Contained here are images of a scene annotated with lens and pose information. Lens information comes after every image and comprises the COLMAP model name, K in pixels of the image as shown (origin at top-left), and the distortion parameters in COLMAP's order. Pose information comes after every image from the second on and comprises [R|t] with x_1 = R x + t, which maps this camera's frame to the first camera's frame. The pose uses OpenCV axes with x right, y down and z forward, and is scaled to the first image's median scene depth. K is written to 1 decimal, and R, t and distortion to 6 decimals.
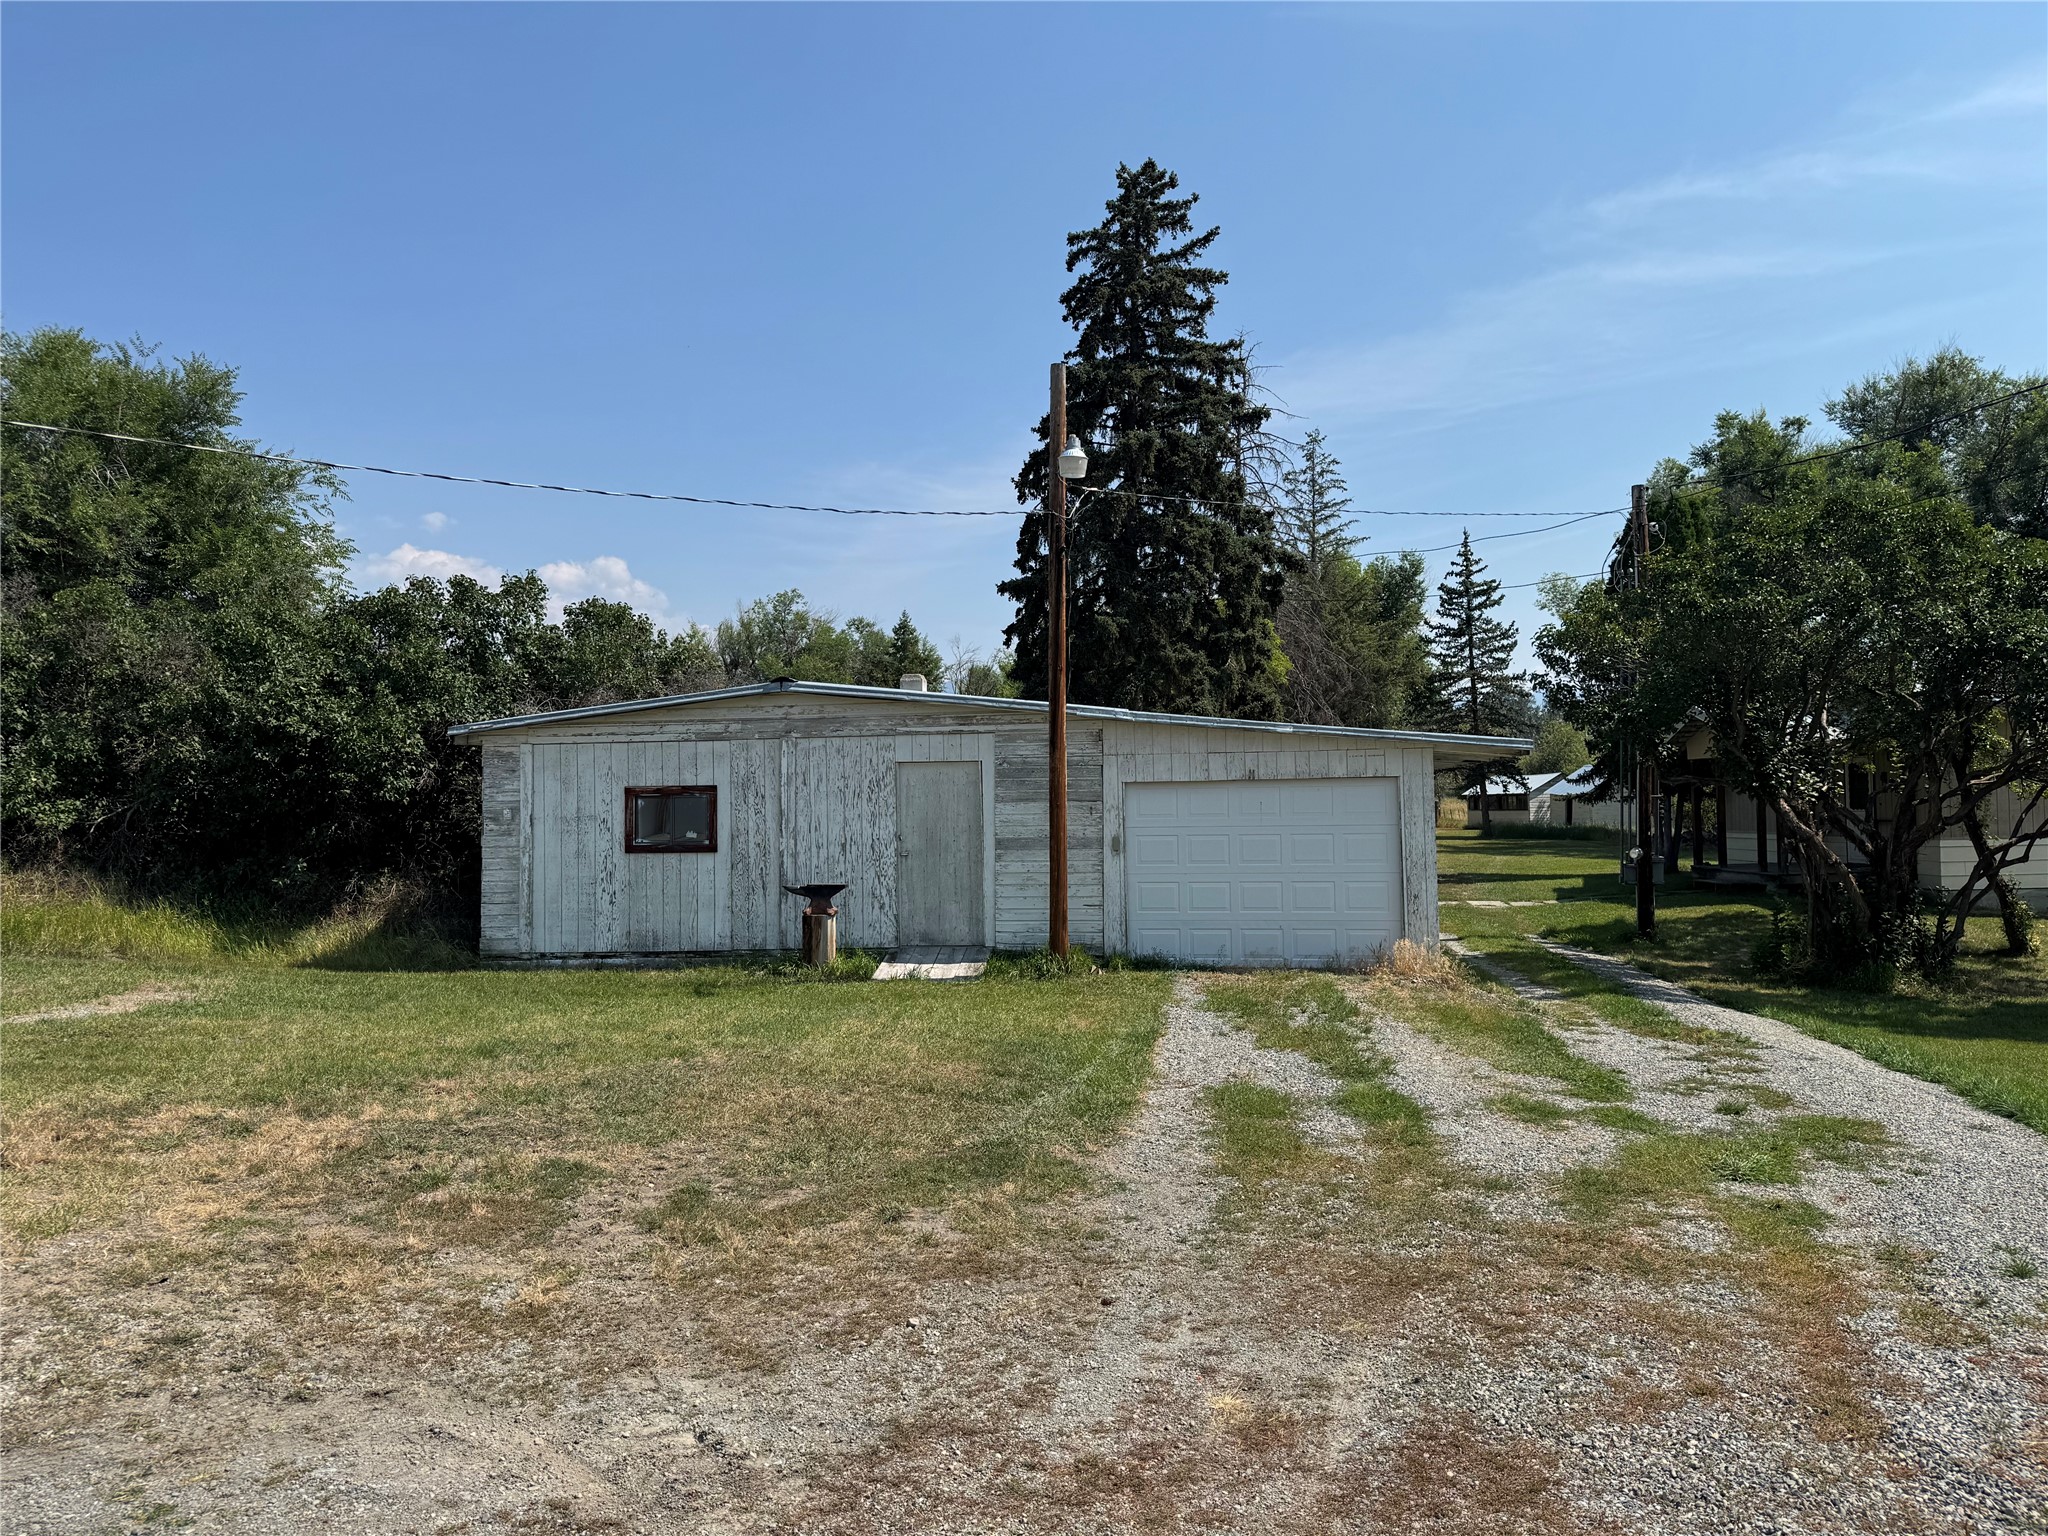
lens RADIAL K [[1420.9, 0, 1024.0], [0, 1420.9, 768.0], [0, 0, 1]] dist [0.129775, -0.161552]
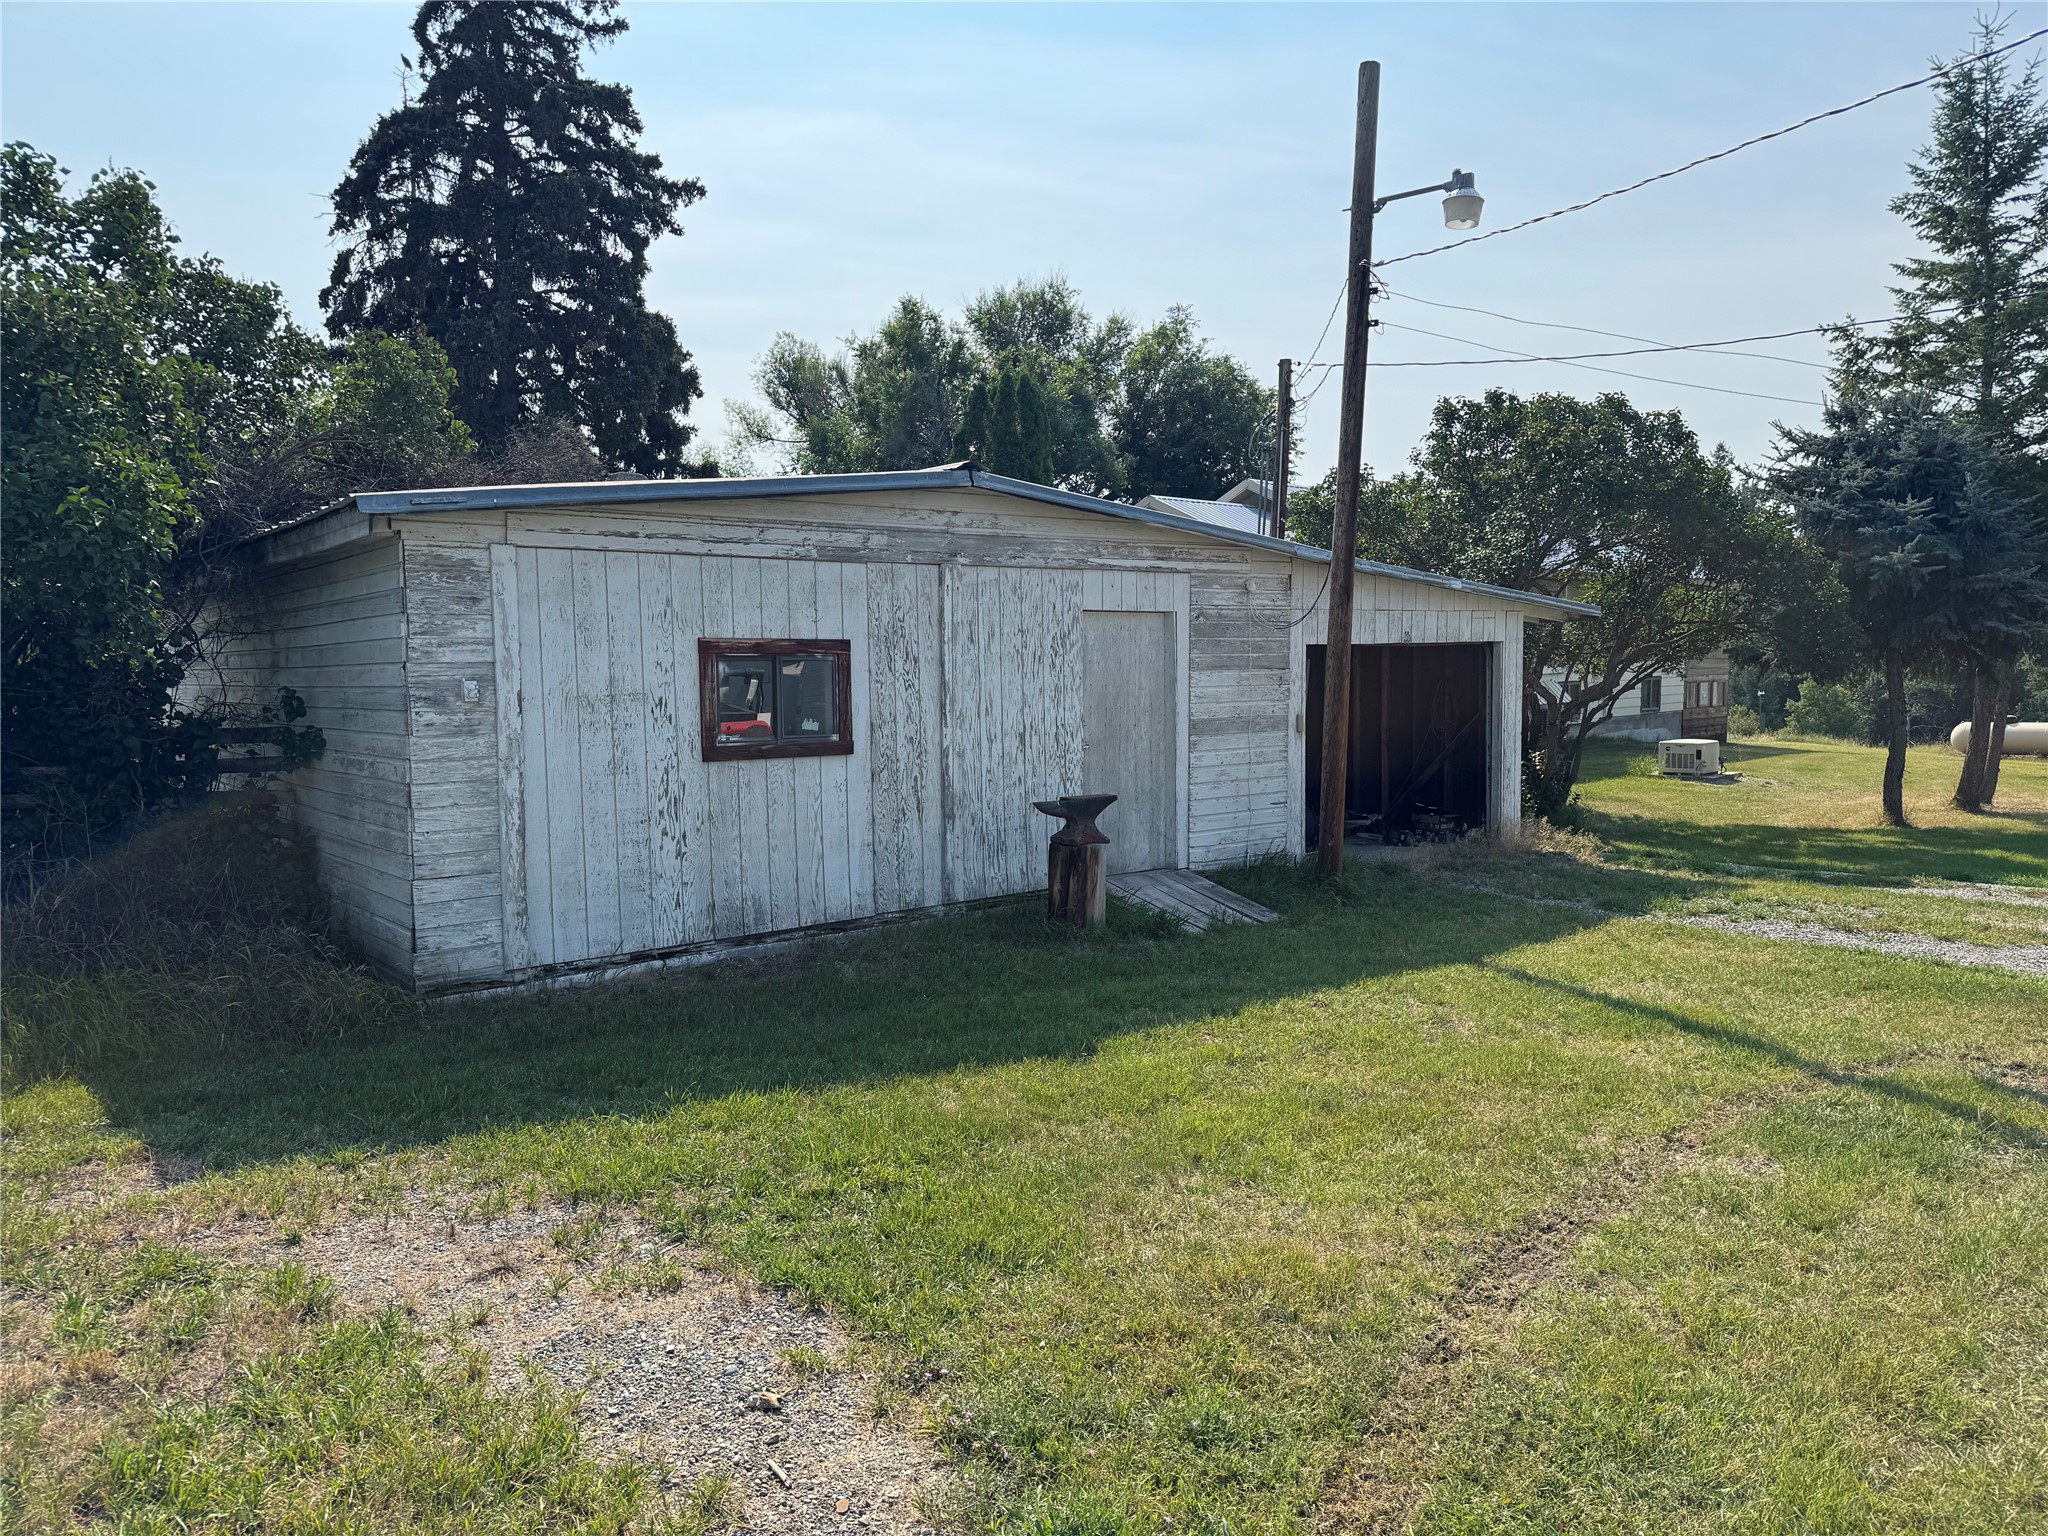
lens RADIAL K [[1420.9, 0, 1024.0], [0, 1420.9, 768.0], [0, 0, 1]] dist [0.129775, -0.161552]
pose [[0.695058, -0.046065, 0.717477, -0.585032], [-0.016459, 0.996664, 0.079935, 0.016684], [-0.718766, -0.067368, 0.691981, 0.542447]]
